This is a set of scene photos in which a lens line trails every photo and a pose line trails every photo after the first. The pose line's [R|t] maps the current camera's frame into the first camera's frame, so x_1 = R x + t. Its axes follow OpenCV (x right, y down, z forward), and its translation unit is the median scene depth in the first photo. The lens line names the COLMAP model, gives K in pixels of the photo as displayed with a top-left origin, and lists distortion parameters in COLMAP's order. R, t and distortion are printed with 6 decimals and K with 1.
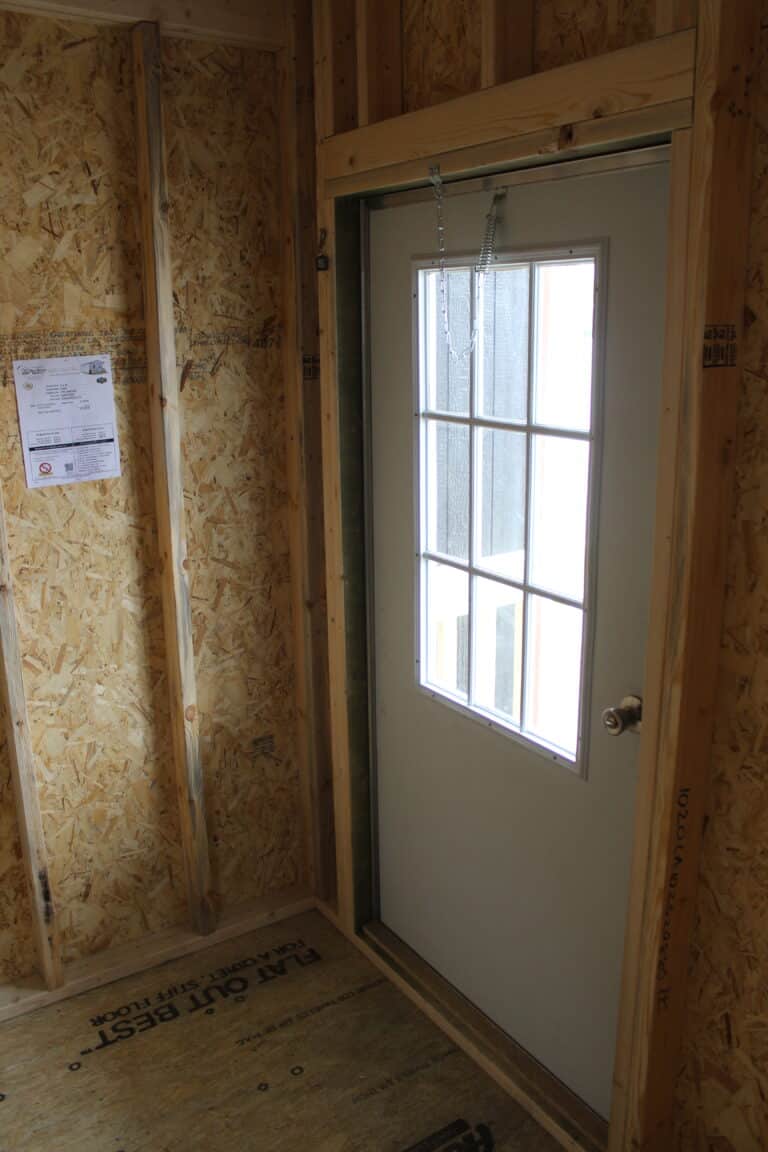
lens RADIAL K [[970.7, 0, 384.0], [0, 970.7, 576.0], [0, 0, 1]] dist [-0.150808, 0.126563]
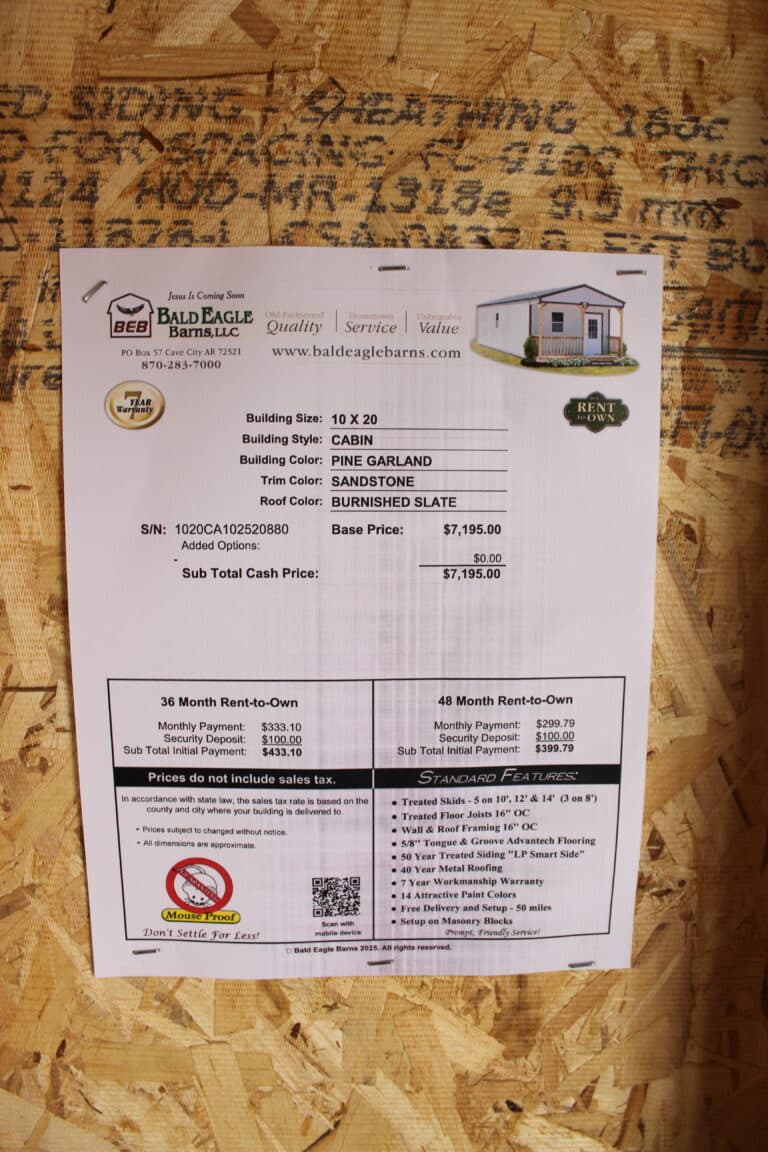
lens RADIAL K [[970.7, 0, 384.0], [0, 970.7, 576.0], [0, 0, 1]] dist [-0.150808, 0.126563]
pose [[0.861132, 0.112551, -0.495767, -0.245079], [-0.167735, 0.983479, -0.068079, -0.162046], [0.479914, 0.141782, 0.865783, 0.852712]]
